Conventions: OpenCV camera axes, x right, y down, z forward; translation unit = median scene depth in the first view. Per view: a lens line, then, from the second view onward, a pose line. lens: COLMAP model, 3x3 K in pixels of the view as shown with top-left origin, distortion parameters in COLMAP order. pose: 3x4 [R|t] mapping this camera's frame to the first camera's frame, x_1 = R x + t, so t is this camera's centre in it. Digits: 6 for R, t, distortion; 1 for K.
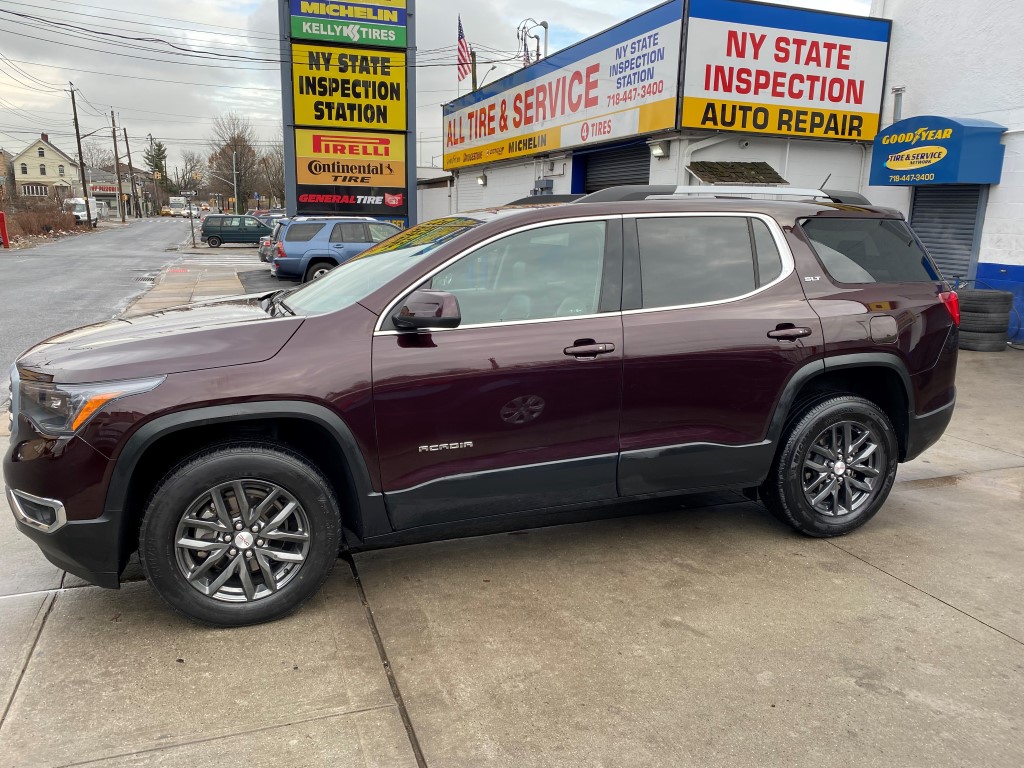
lens RADIAL K [[784.5, 0, 507.0], [0, 784.5, 388.5], [0, 0, 1]] dist [0.012285, -0.009777]
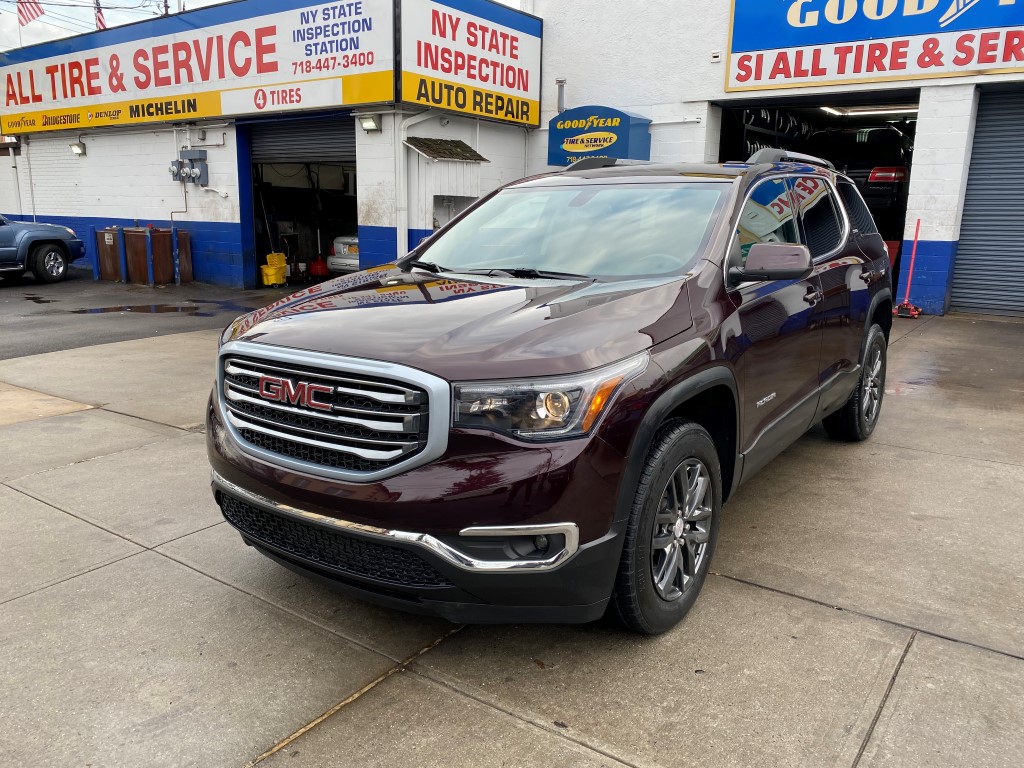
lens RADIAL K [[784.5, 0, 510.2], [0, 784.5, 384.4], [0, 0, 1]] dist [0.012285, -0.009777]
pose [[0.824947, -0.131090, 0.549799, -0.250240], [0.121220, 0.991132, 0.054433, -0.011448], [-0.552059, 0.021742, 0.833522, 0.090720]]
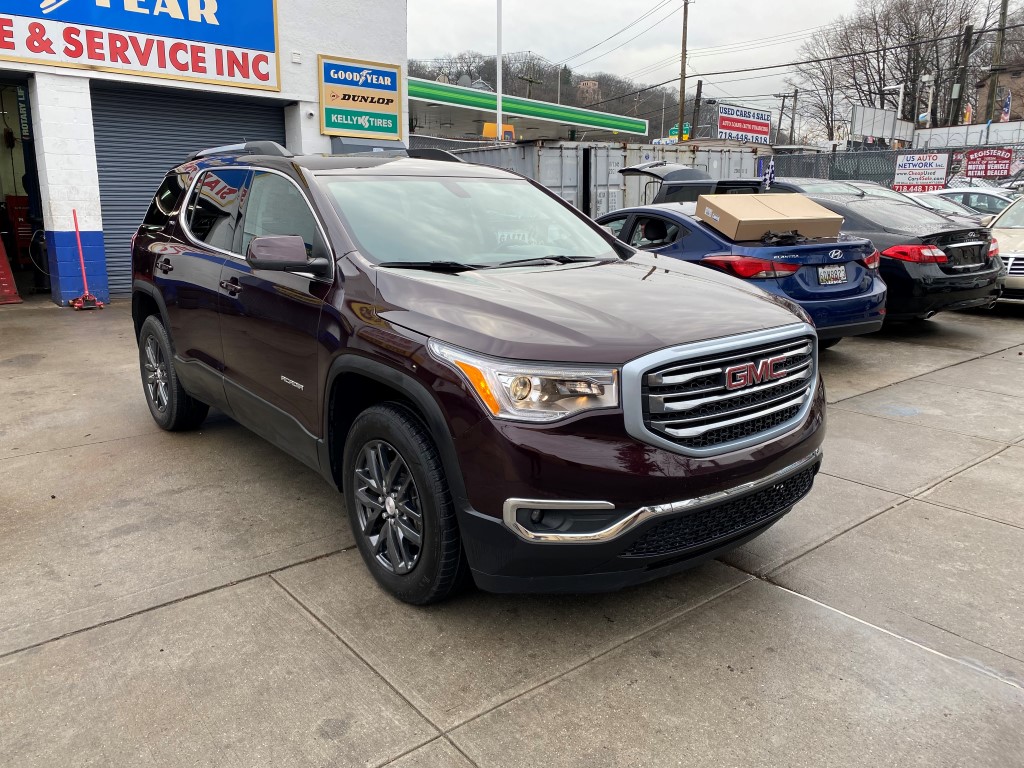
lens RADIAL K [[784.5, 0, 507.4], [0, 784.5, 382.3], [0, 0, 1]] dist [0.012285, -0.009777]
pose [[-0.332296, -0.221759, 0.916735, -0.365757], [0.186593, 0.937299, 0.294370, -0.081523], [-0.924534, 0.268874, -0.270082, 0.422463]]
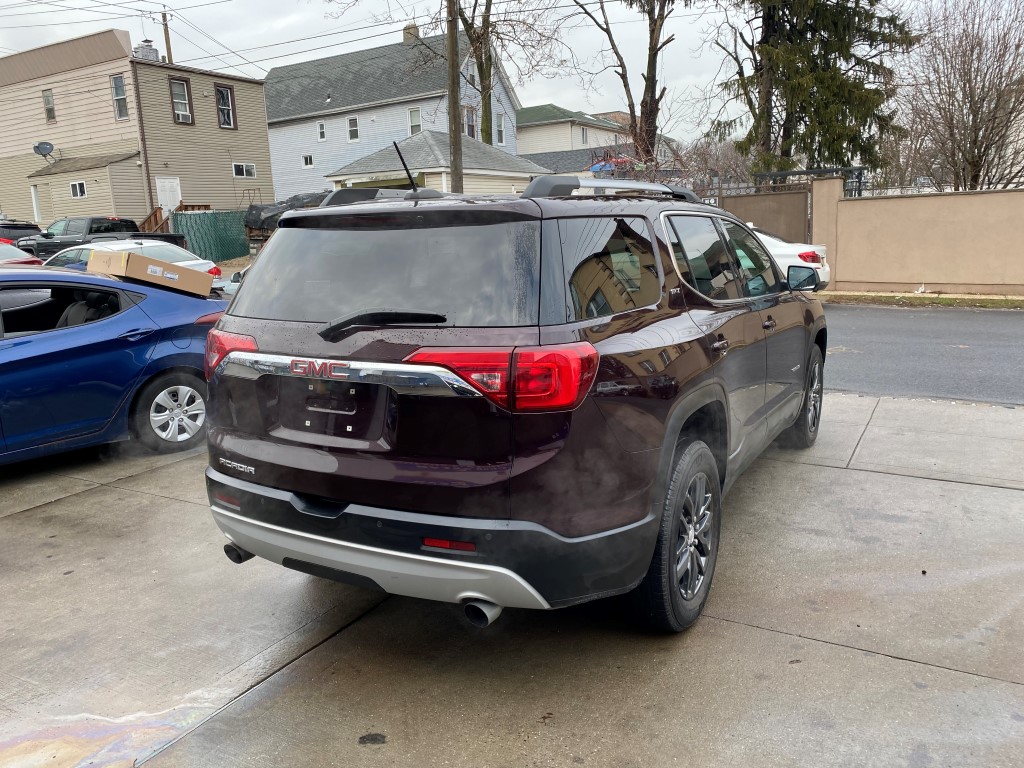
lens RADIAL K [[784.5, 0, 506.9], [0, 784.5, 389.1], [0, 0, 1]] dist [0.012285, -0.009777]
pose [[-0.758677, 0.145113, -0.635100, 0.298340], [-0.106530, 0.934119, 0.340694, -0.124078], [0.642698, 0.326133, -0.693236, 0.607505]]
